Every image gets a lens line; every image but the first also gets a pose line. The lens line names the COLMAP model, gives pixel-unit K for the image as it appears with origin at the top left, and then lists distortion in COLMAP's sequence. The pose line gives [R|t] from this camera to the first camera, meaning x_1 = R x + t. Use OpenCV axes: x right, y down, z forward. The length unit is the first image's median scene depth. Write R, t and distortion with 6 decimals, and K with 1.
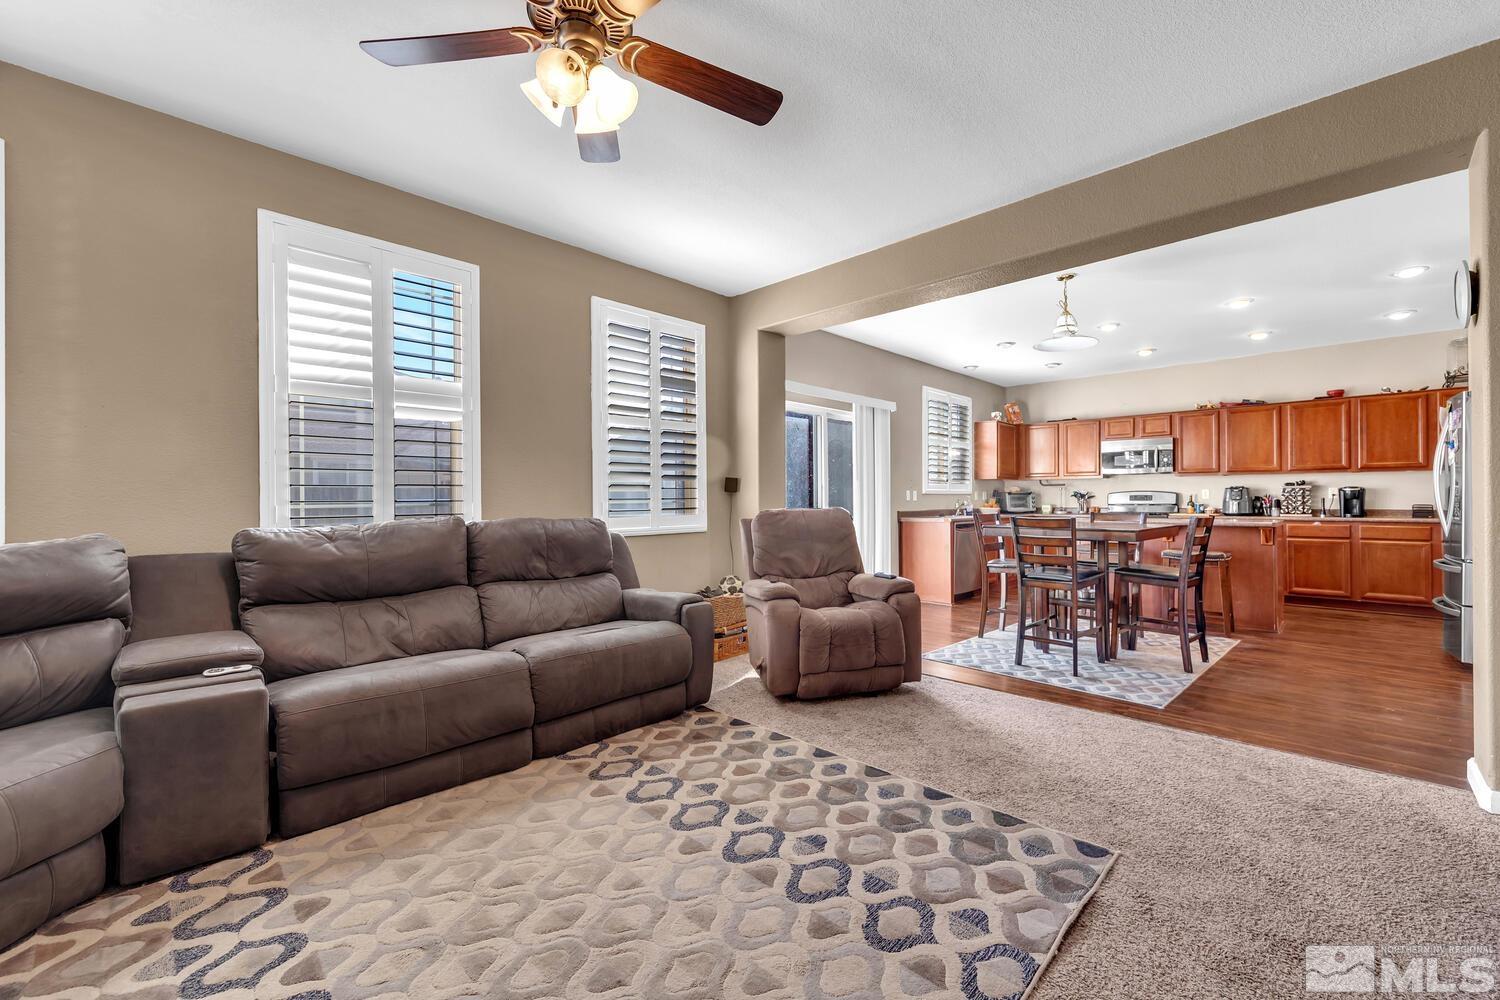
lens RADIAL K [[613.6, 0, 763.8], [0, 613.6, 498.4], [0, 0, 1]] dist [0.001766, -0.001068]
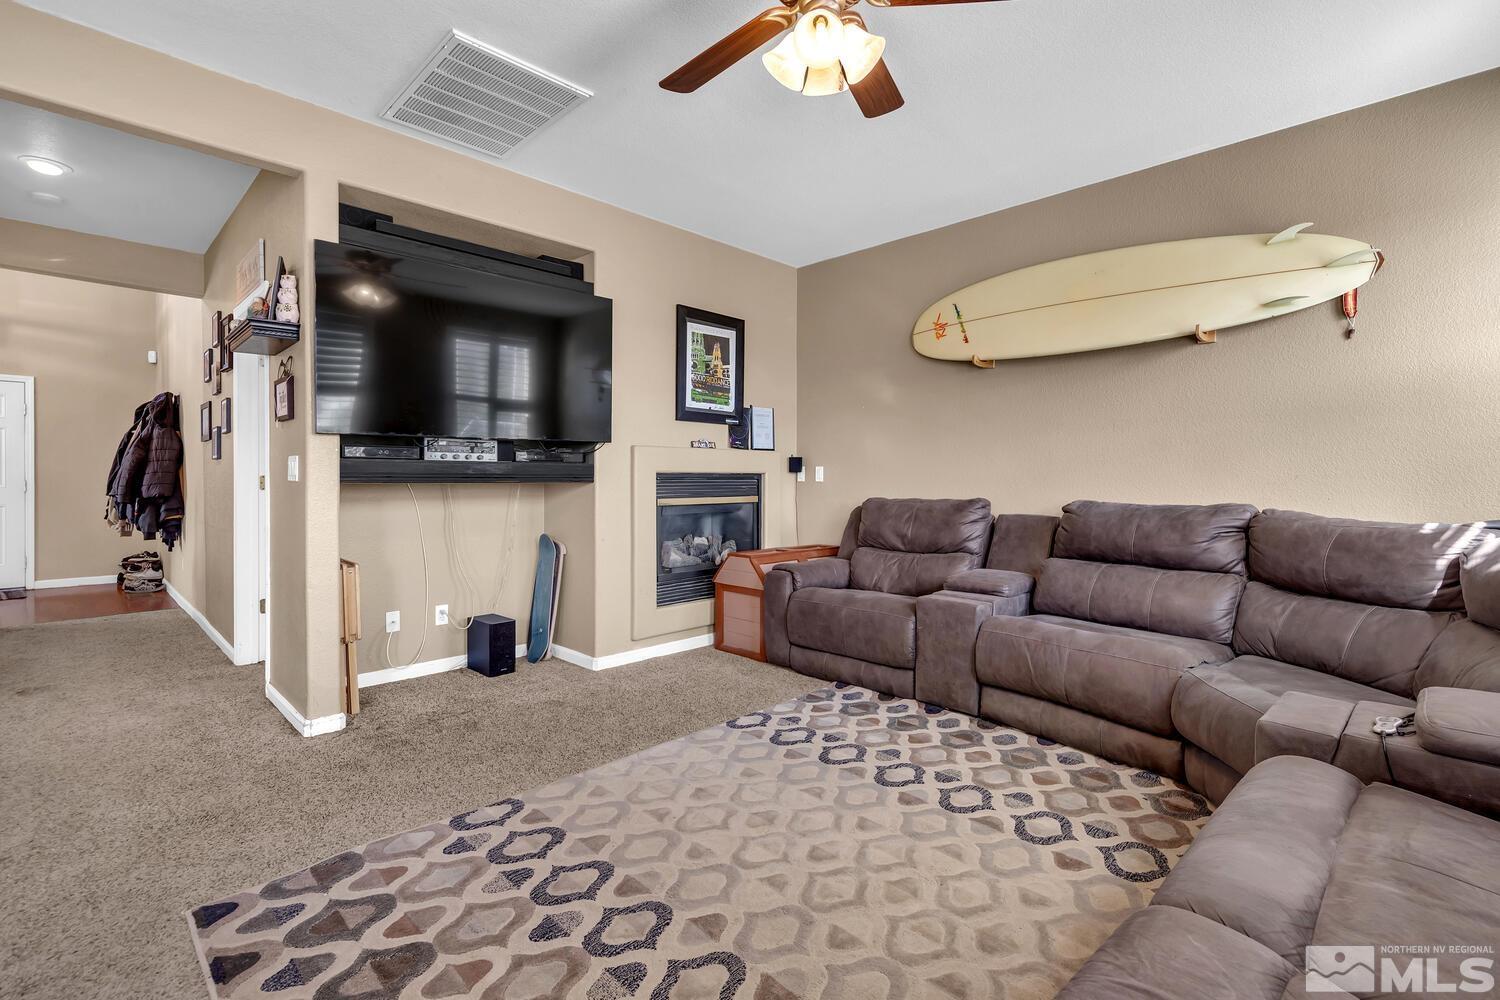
lens RADIAL K [[678.5, 0, 767.5], [0, 678.5, 479.9], [0, 0, 1]] dist [0.006149, 0.000308]
pose [[-0.999977, 0.001241, 0.006605, -0.084453], [0.001266, 0.999992, 0.003836, 0.001064], [-0.006601, 0.003844, -0.999971, 0.802754]]
